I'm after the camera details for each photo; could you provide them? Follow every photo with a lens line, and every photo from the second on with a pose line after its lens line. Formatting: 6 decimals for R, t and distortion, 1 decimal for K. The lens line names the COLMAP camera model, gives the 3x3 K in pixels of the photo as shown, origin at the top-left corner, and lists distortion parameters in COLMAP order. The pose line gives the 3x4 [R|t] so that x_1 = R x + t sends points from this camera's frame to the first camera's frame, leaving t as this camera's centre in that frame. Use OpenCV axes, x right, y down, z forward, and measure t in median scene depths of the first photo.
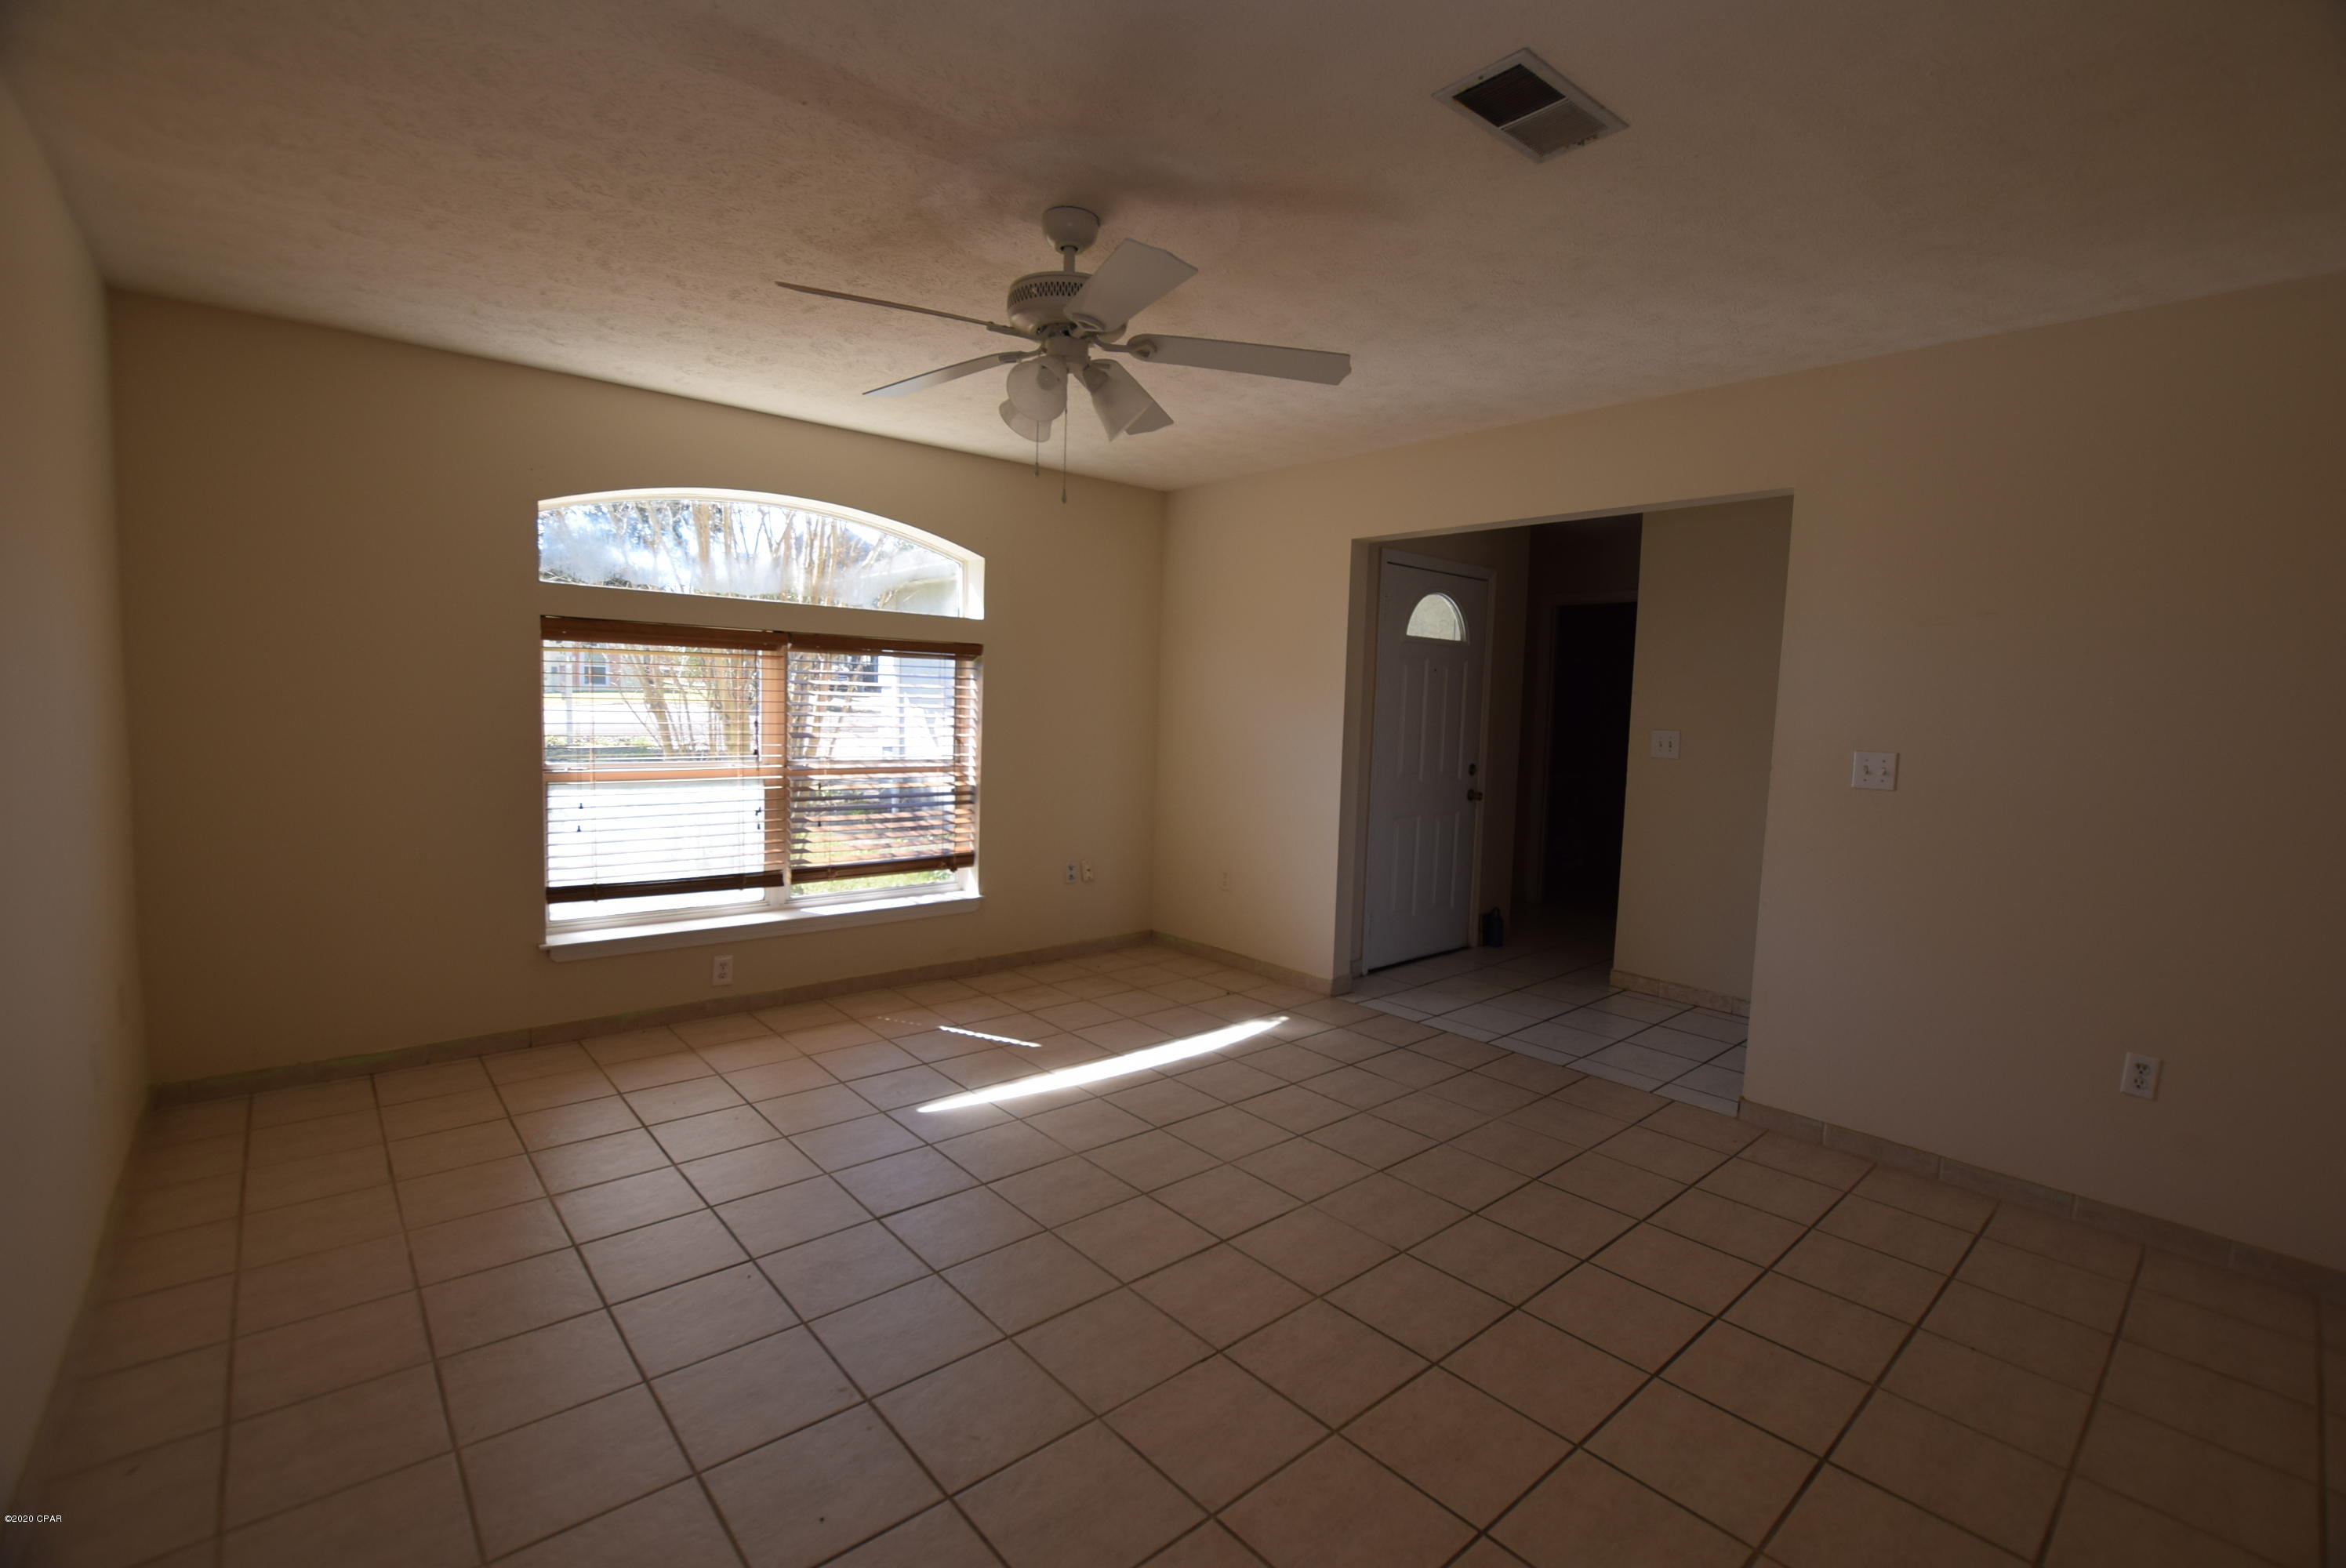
lens RADIAL K [[1038.6, 0, 1179.8], [0, 1038.6, 772.5], [0, 0, 1]] dist [-0.035137, 0.006927]
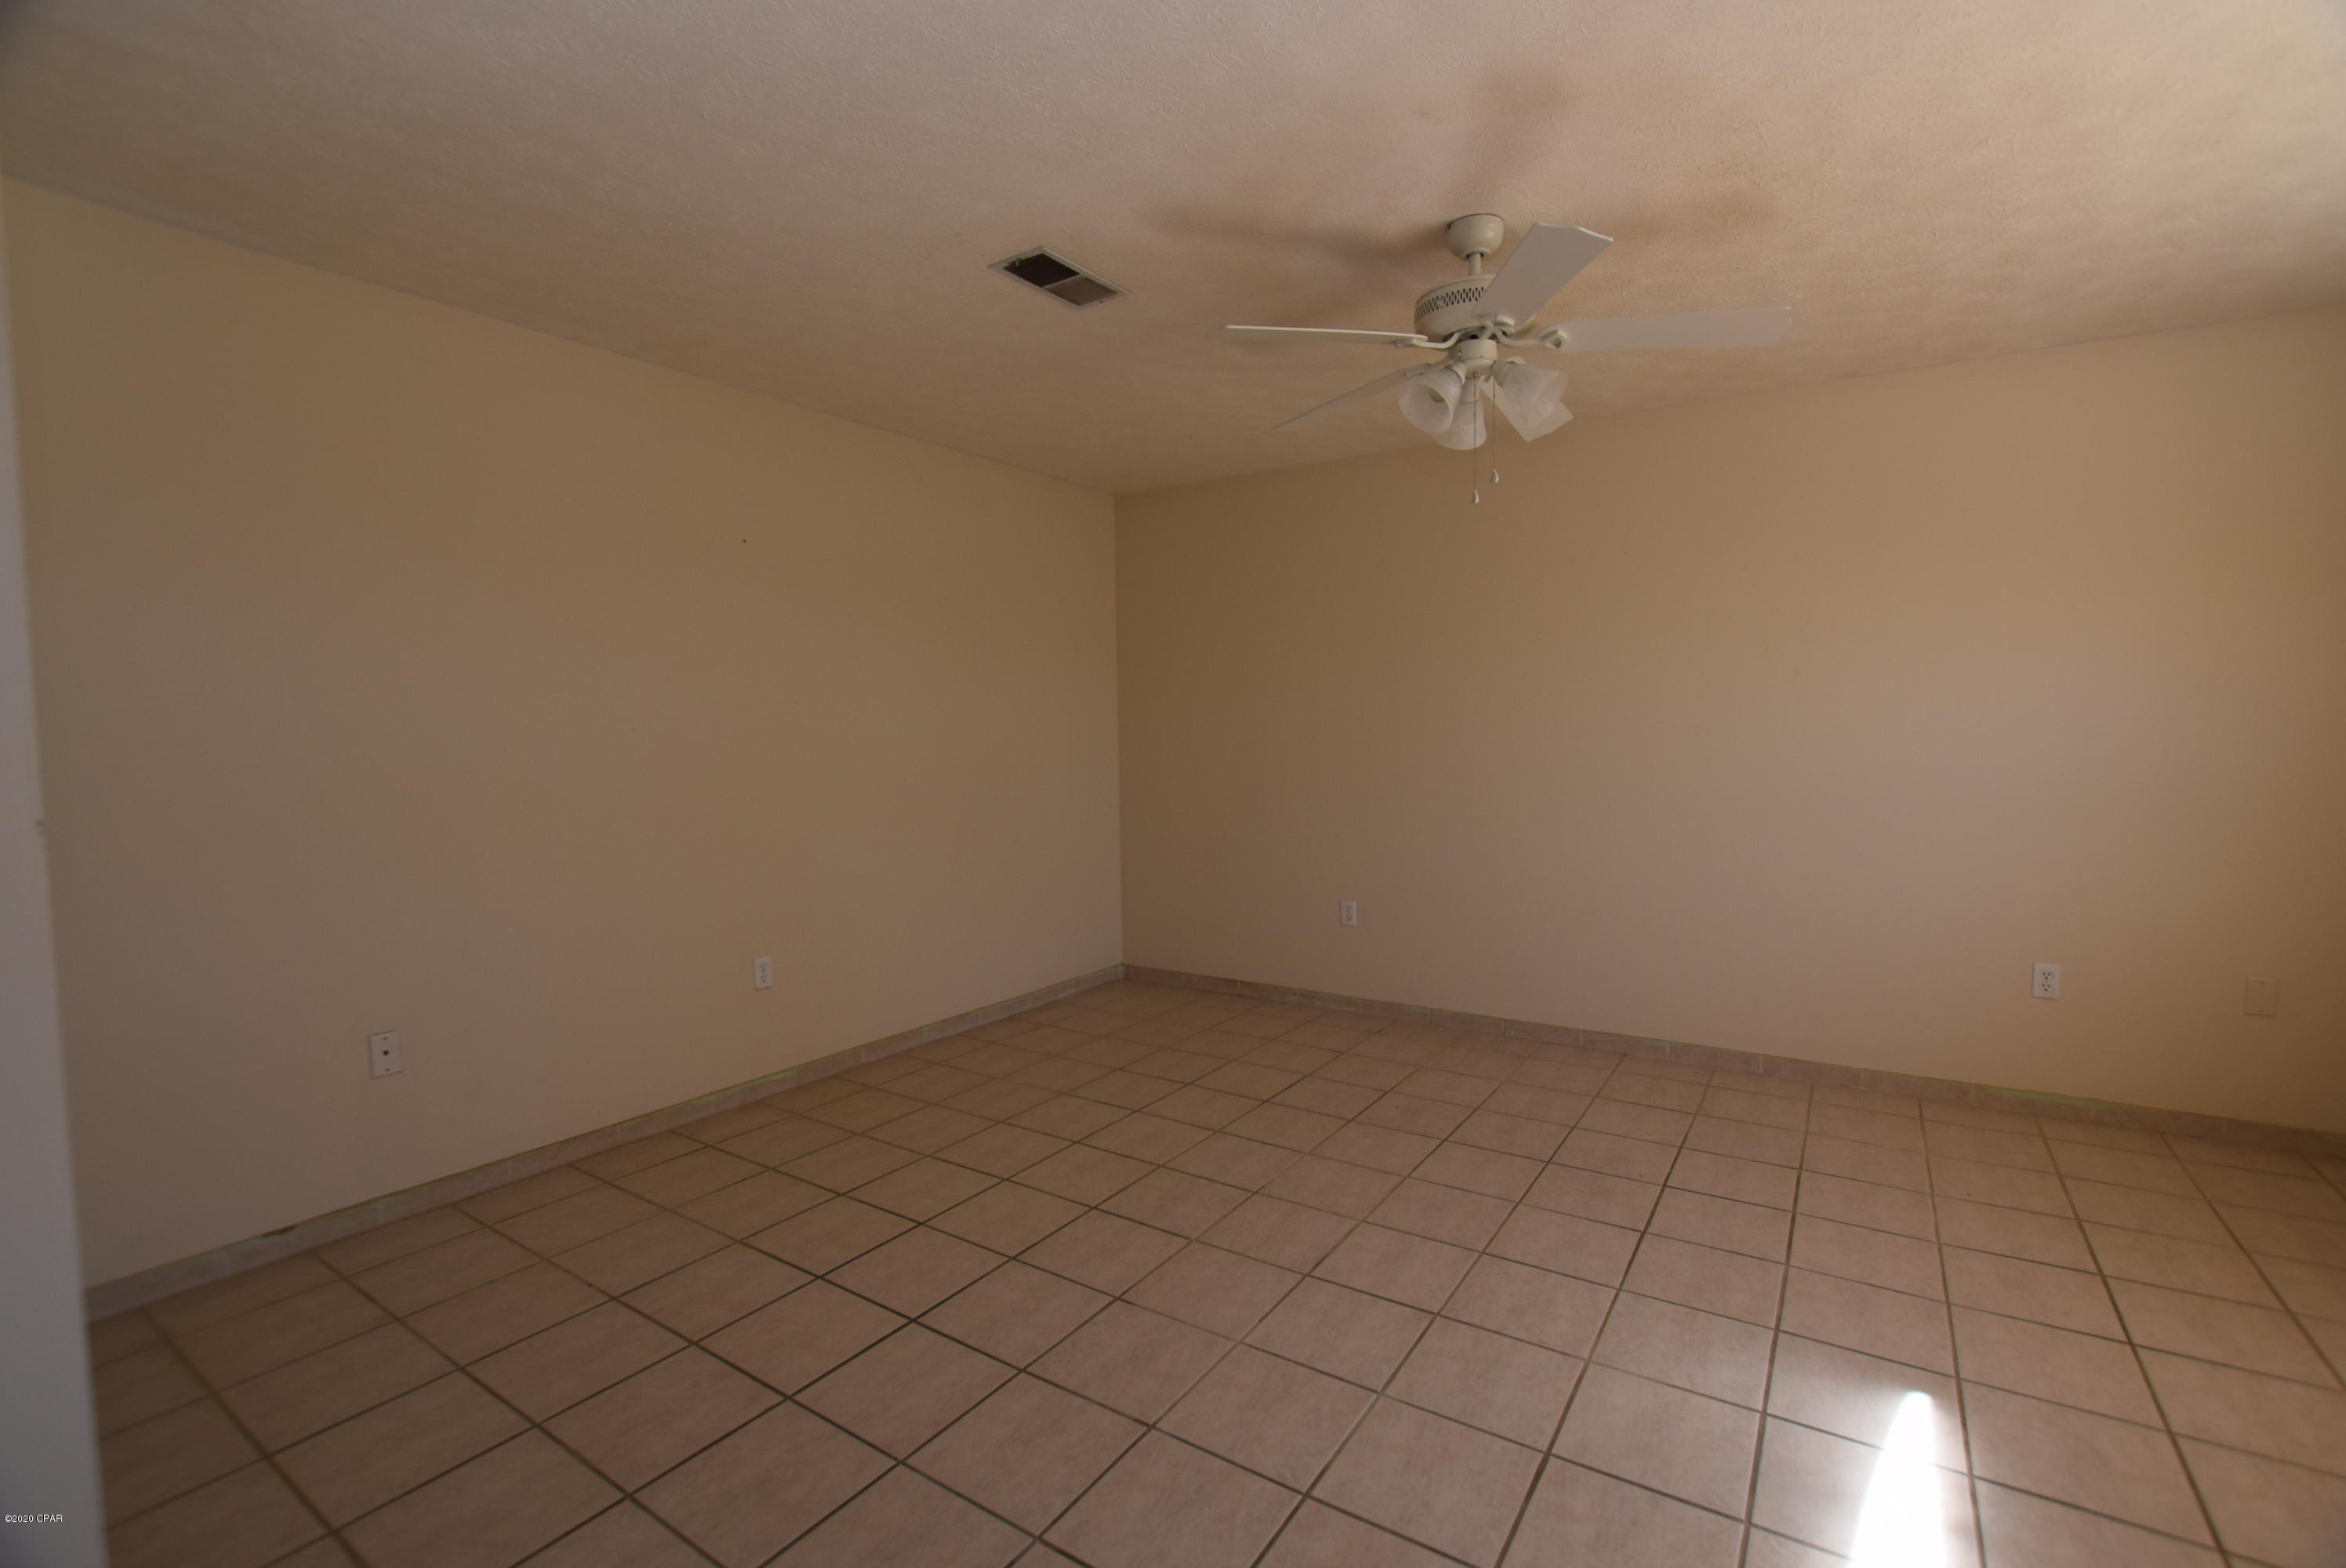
lens RADIAL K [[1038.6, 0, 1185.9], [0, 1038.6, 787.0], [0, 0, 1]] dist [-0.035137, 0.006927]
pose [[-0.962315, -0.004572, -0.271898, 0.279271], [-0.038991, 0.991847, 0.121321, -0.063101], [0.269127, 0.127351, -0.954648, 1.253204]]
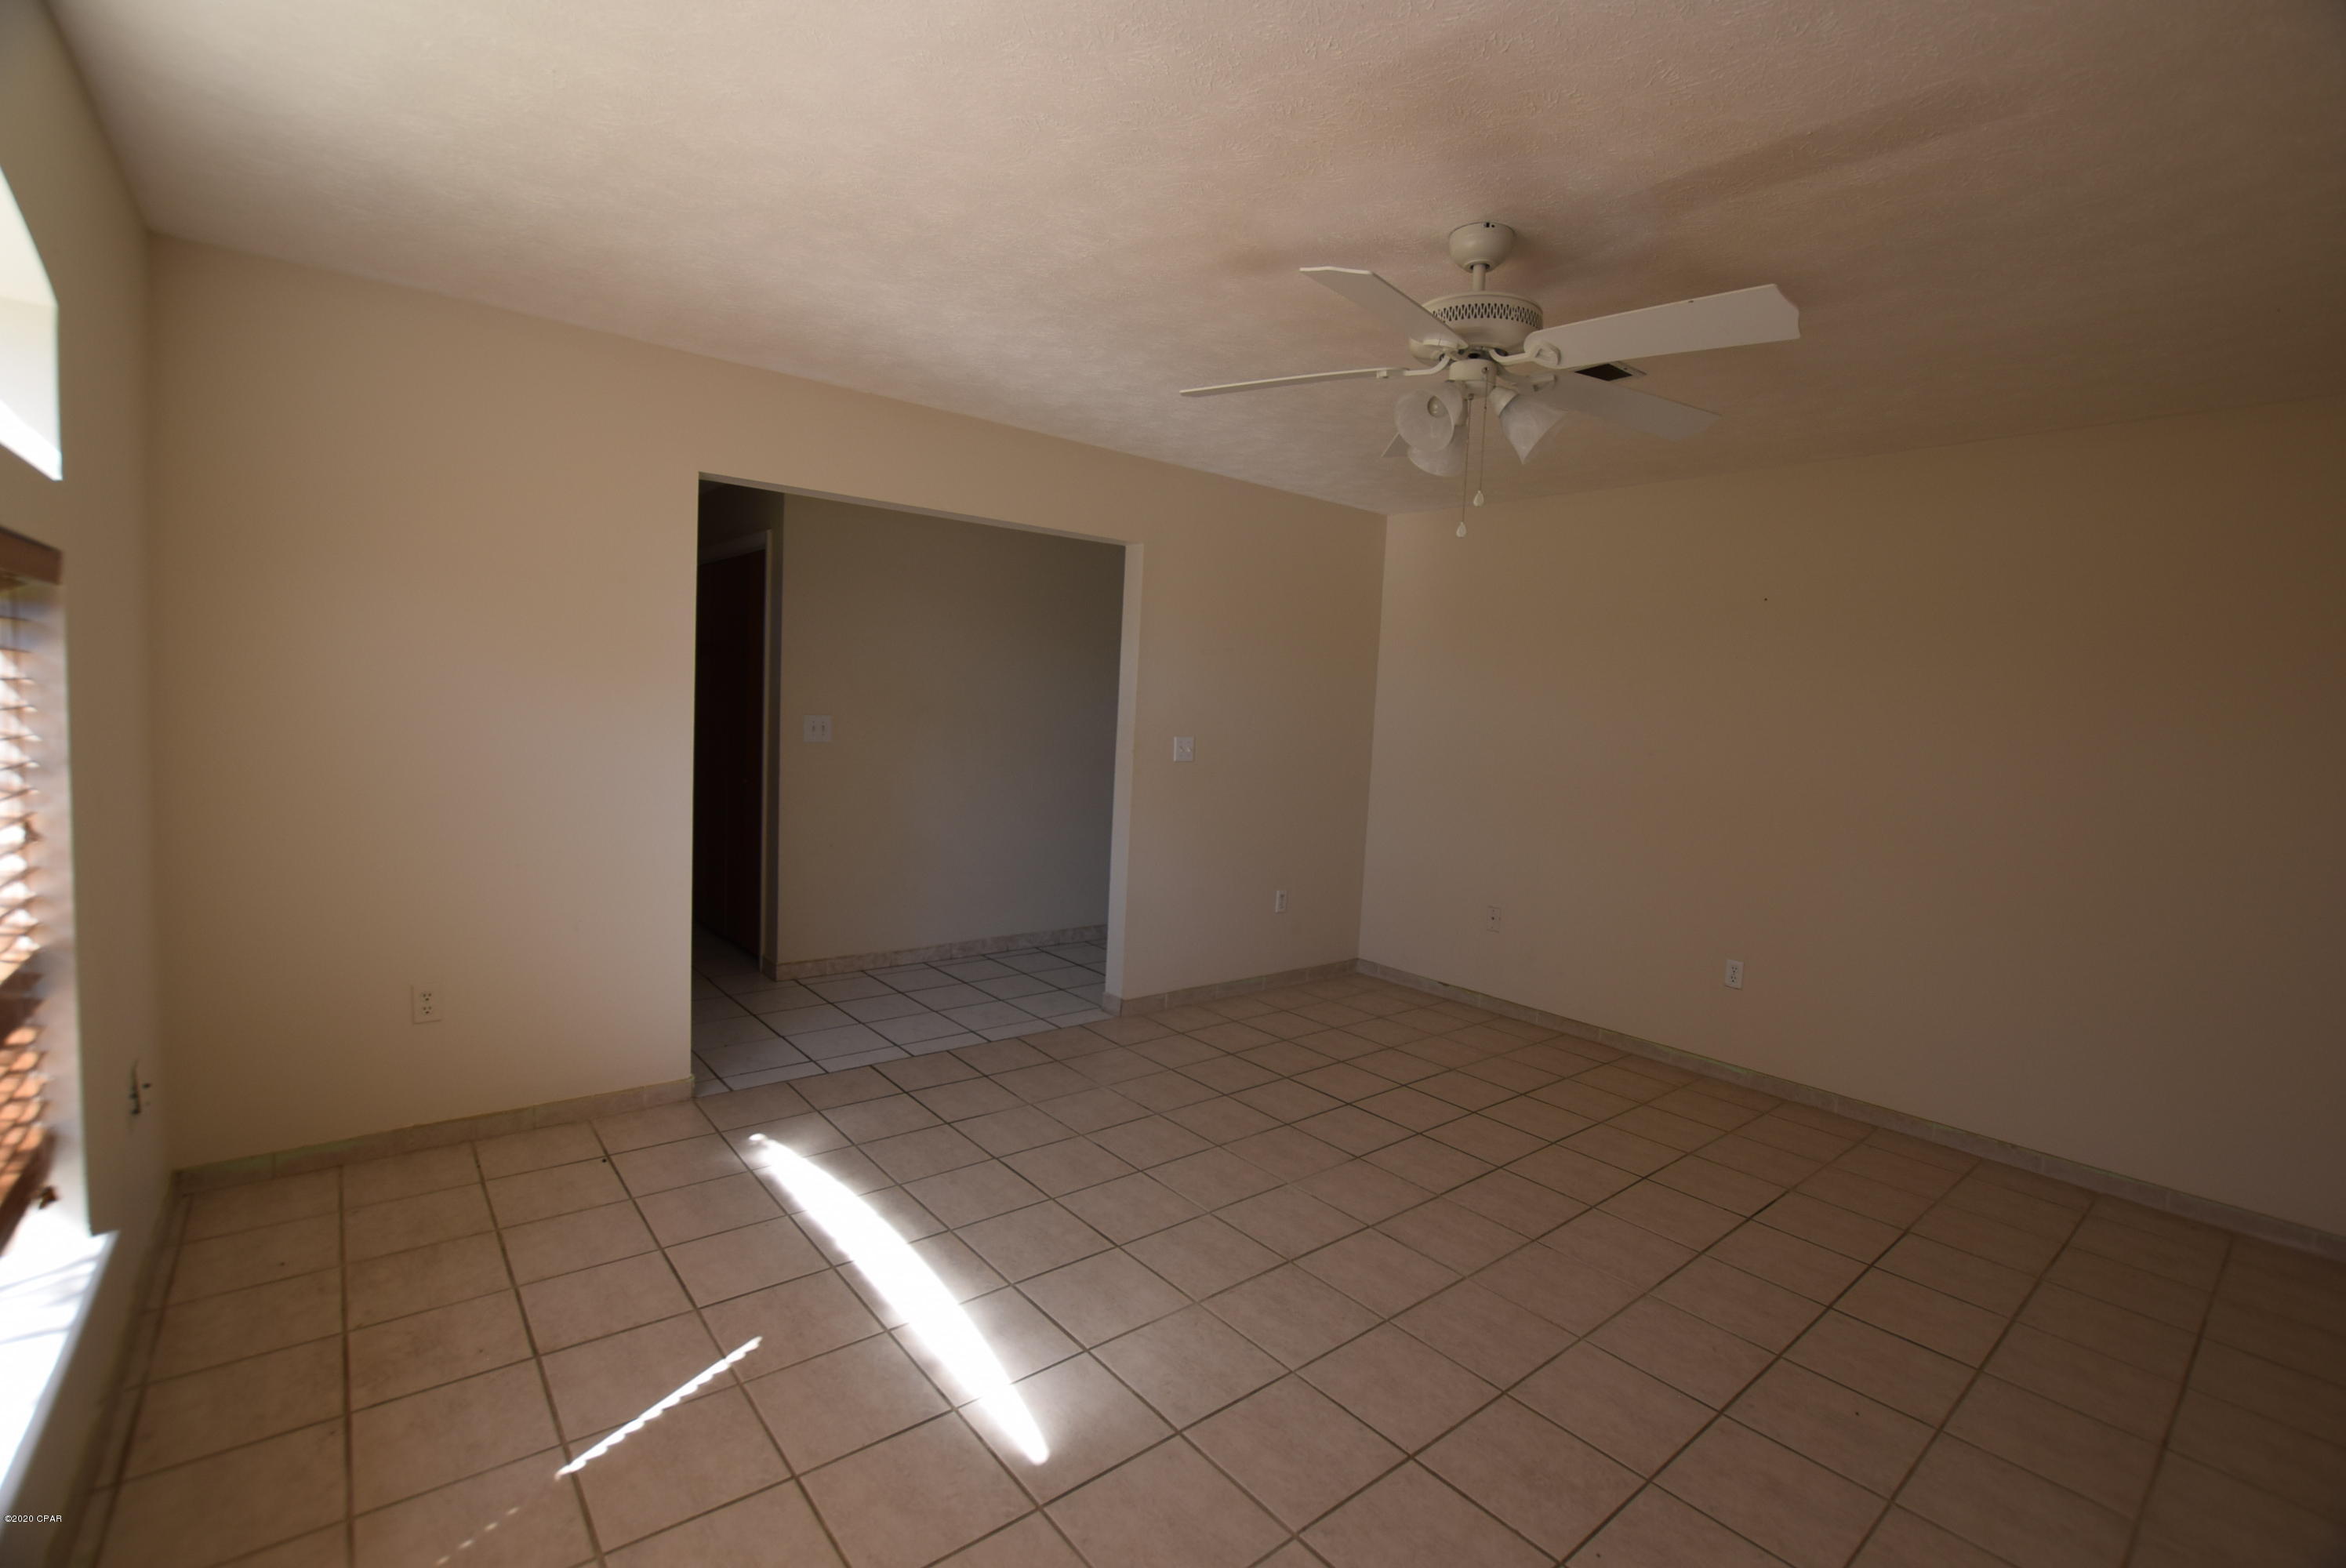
lens RADIAL K [[1038.6, 0, 1184.6], [0, 1038.6, 777.9], [0, 0, 1]] dist [-0.035137, 0.006927]
pose [[0.020056, -0.099152, 0.994870, -0.698357], [0.024077, 0.994830, 0.098663, -0.092070], [-0.999509, 0.021974, 0.022339, 0.808570]]
